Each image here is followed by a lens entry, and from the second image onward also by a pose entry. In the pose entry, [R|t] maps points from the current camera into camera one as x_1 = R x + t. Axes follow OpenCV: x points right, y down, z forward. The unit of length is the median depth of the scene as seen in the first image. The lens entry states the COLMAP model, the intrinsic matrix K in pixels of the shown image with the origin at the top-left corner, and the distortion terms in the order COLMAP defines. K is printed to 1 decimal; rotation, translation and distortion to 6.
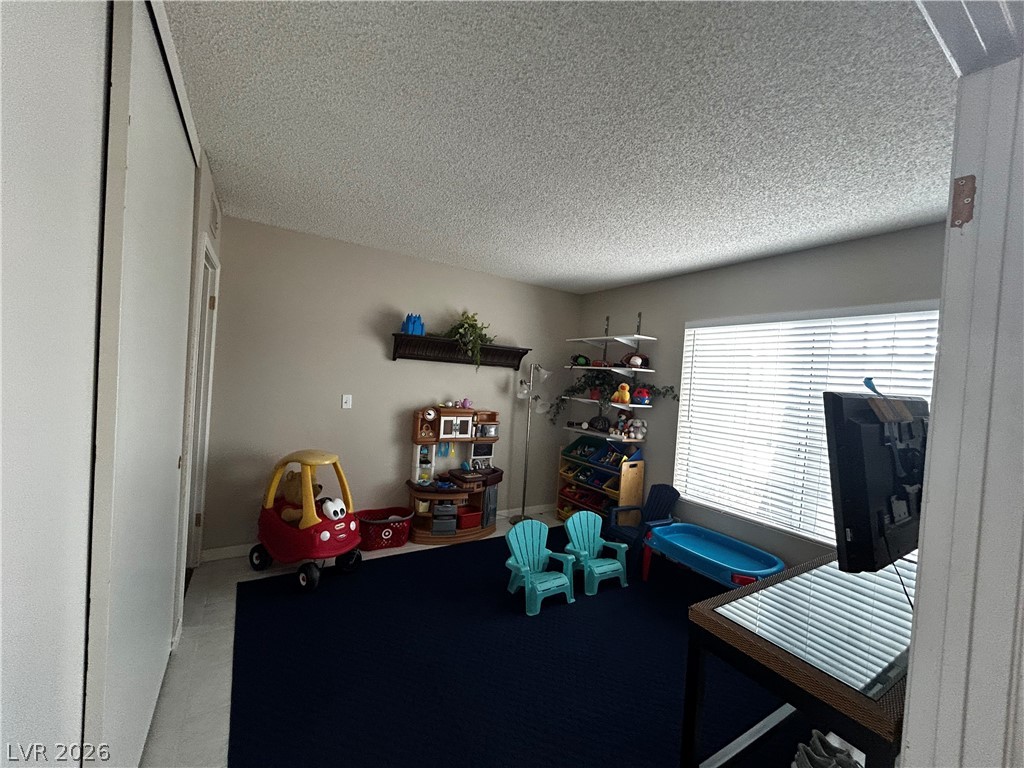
lens RADIAL K [[411.5, 0, 510.3], [0, 411.5, 383.1], [0, 0, 1]] dist [-0.000055, 0.000851]
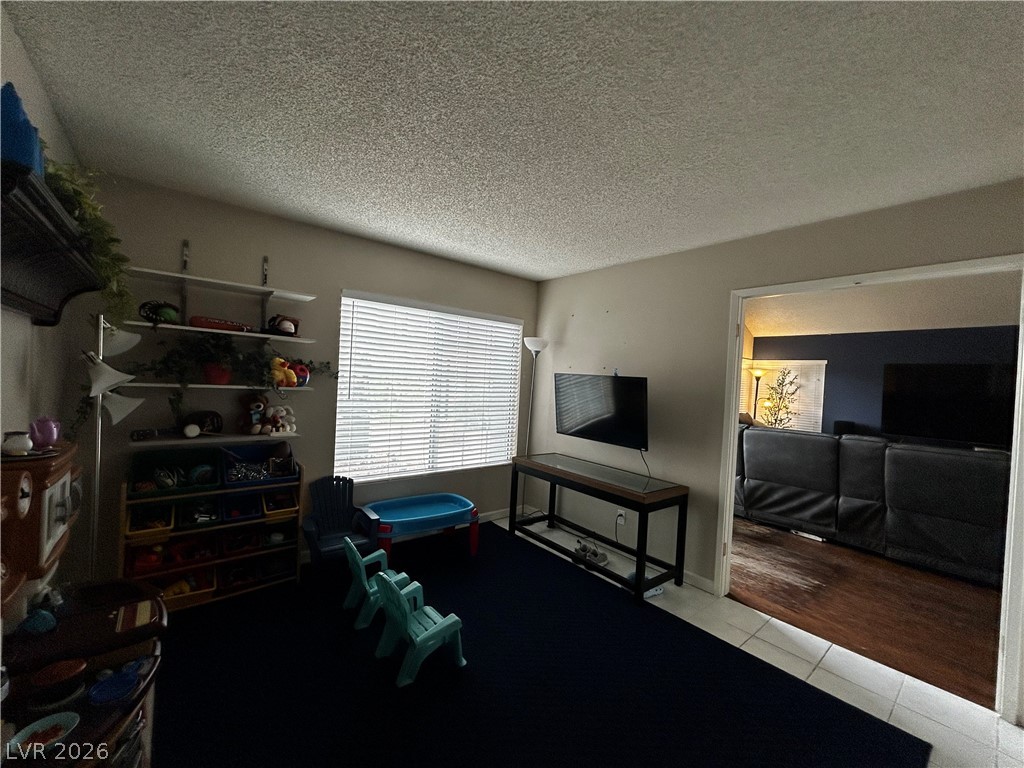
lens RADIAL K [[411.5, 0, 509.8], [0, 411.5, 385.3], [0, 0, 1]] dist [-0.000055, 0.000851]
pose [[-0.118065, -0.091157, 0.988813, -0.508651], [-0.050399, 0.995044, 0.085714, -0.036620], [-0.991726, -0.039715, -0.122074, 0.749496]]
